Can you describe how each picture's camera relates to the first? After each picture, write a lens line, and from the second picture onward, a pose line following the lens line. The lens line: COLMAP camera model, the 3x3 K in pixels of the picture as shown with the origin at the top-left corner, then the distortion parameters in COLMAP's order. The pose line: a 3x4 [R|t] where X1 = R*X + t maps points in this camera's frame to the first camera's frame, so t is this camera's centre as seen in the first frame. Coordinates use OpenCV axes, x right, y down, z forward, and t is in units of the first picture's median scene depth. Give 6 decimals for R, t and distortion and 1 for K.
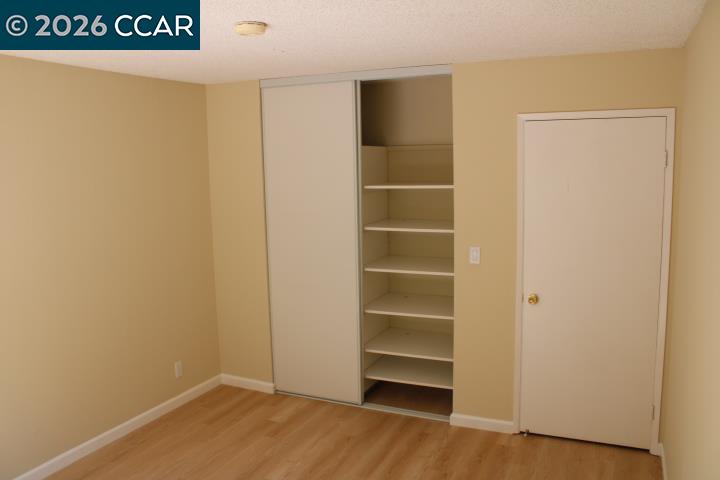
lens RADIAL K [[602.6, 0, 357.5], [0, 602.6, 242.4], [0, 0, 1]] dist [-0.164128, 0.143932]
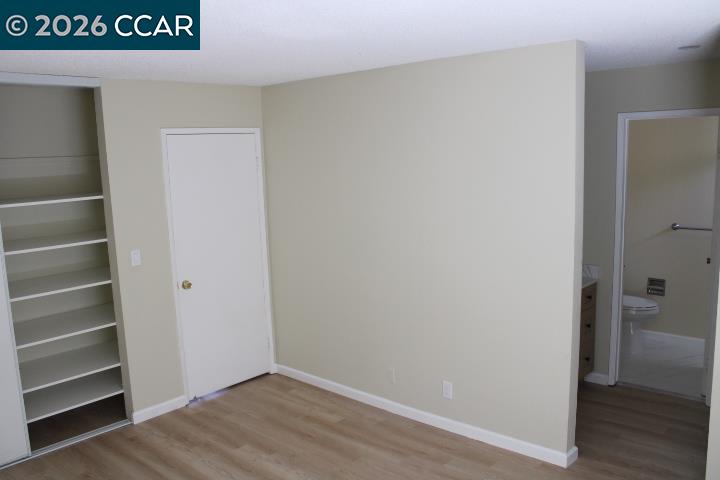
lens RADIAL K [[602.6, 0, 357.5], [0, 602.6, 242.4], [0, 0, 1]] dist [-0.164128, 0.143932]
pose [[0.298344, -0.126087, 0.946093, -0.707940], [0.162884, 0.983421, 0.079698, -0.025804], [-0.940457, 0.130326, 0.313935, 0.292278]]
